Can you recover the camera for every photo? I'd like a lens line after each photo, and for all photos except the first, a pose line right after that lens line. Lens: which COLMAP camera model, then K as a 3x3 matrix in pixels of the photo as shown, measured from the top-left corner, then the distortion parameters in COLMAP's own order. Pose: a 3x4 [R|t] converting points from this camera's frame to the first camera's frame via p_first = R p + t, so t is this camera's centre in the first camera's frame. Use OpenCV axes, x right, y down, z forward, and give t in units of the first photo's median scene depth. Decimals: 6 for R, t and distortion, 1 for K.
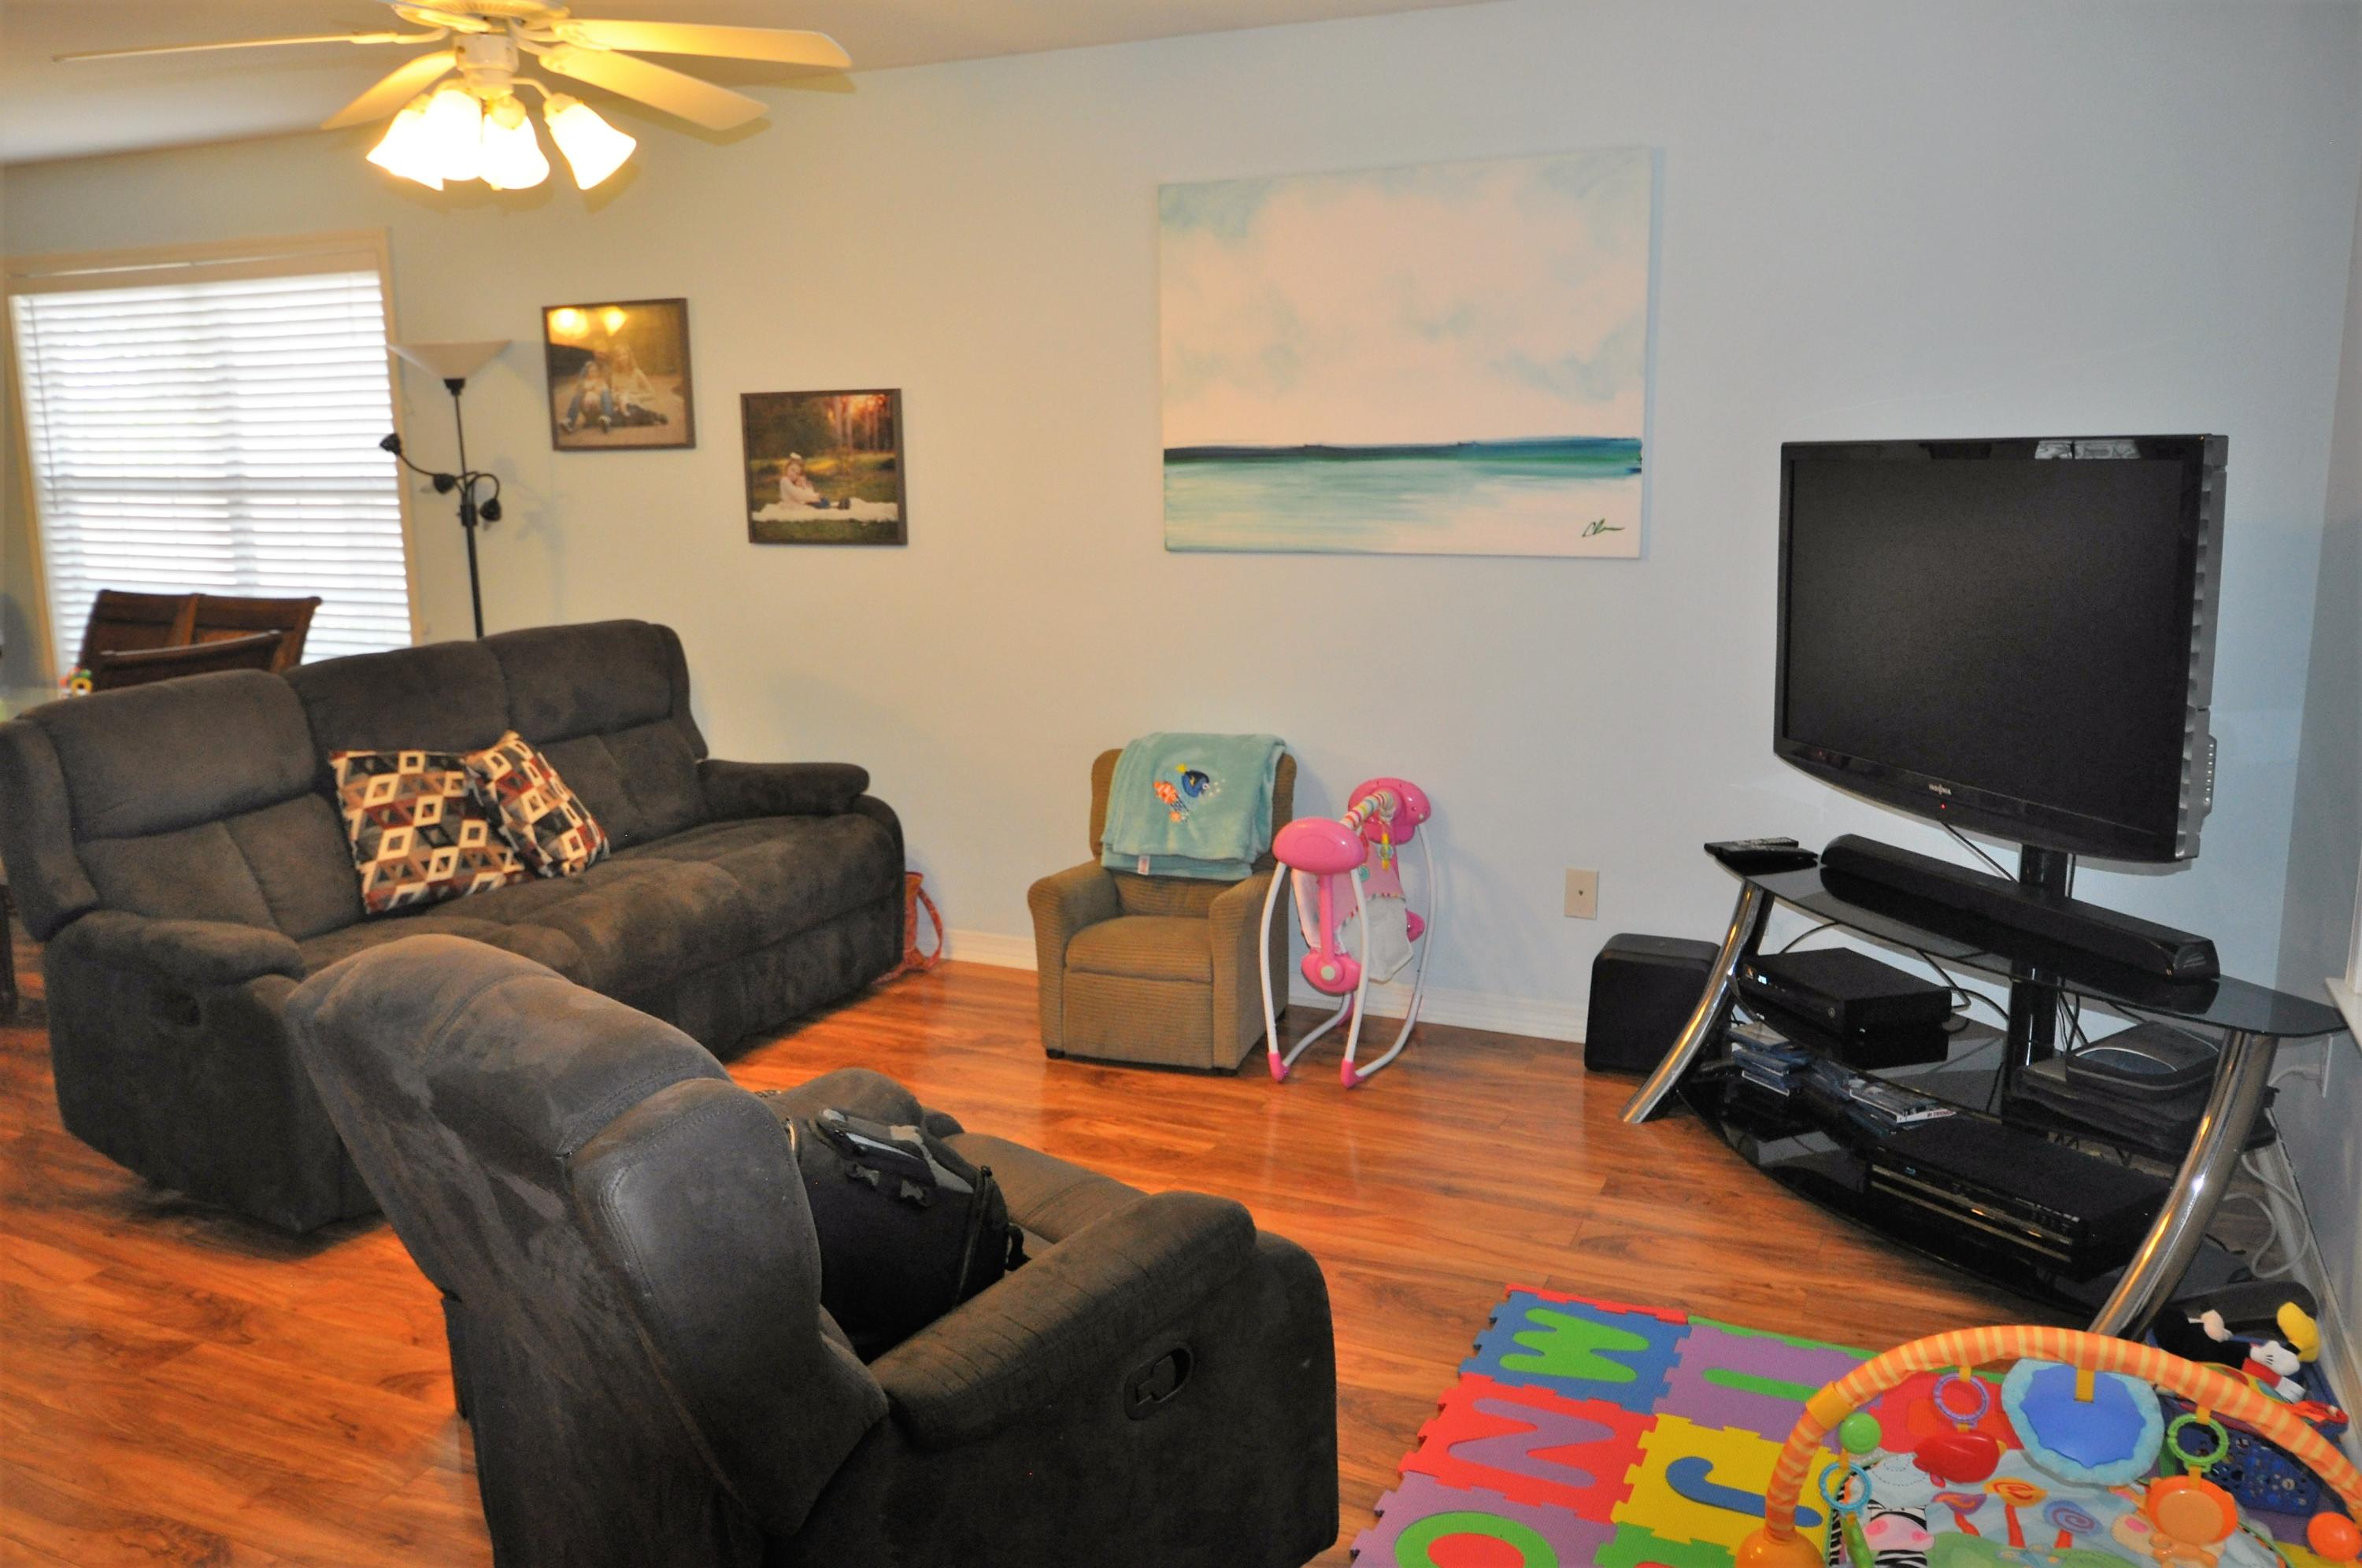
lens RADIAL K [[1791.6, 0, 1172.6], [0, 1791.6, 744.8], [0, 0, 1]] dist [-0.004775, -0.005533]
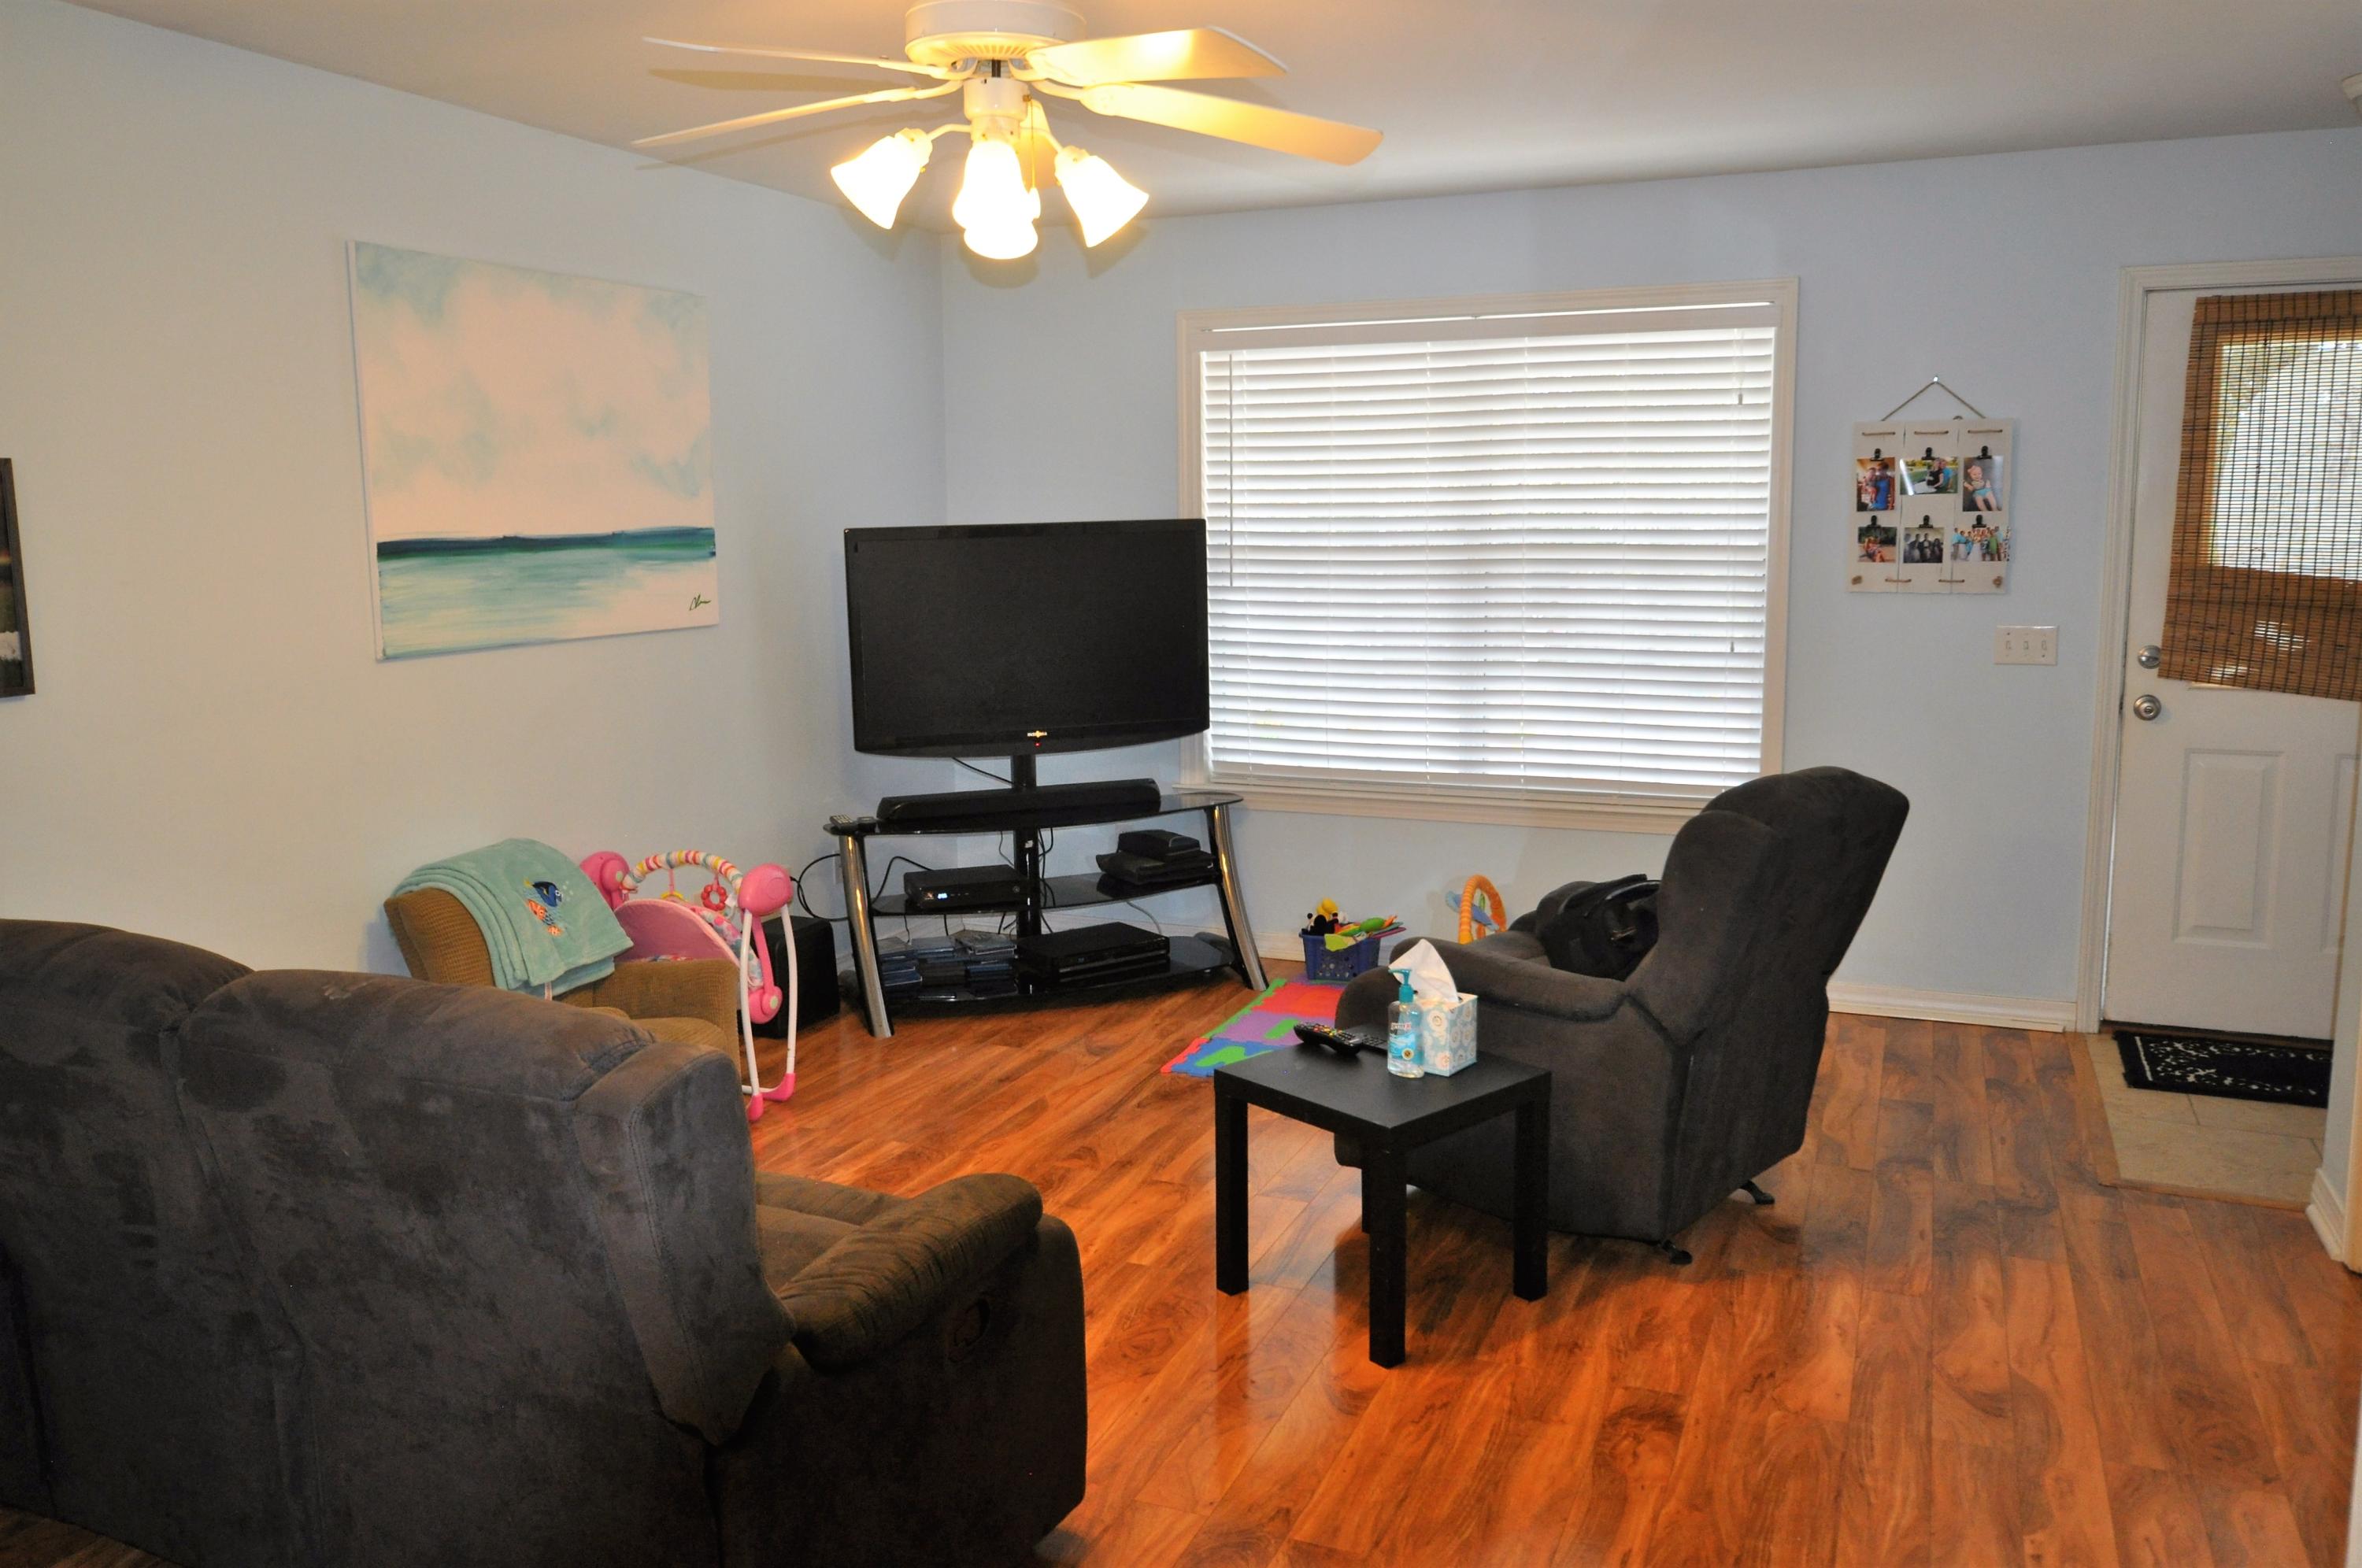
lens RADIAL K [[1791.6, 0, 1172.6], [0, 1791.6, 744.8], [0, 0, 1]] dist [-0.004775, -0.005533]
pose [[-0.025745, -0.118380, 0.992635, -0.984303], [0.183179, 0.975592, 0.121099, -0.115783], [-0.982742, 0.184948, -0.003432, 0.714049]]
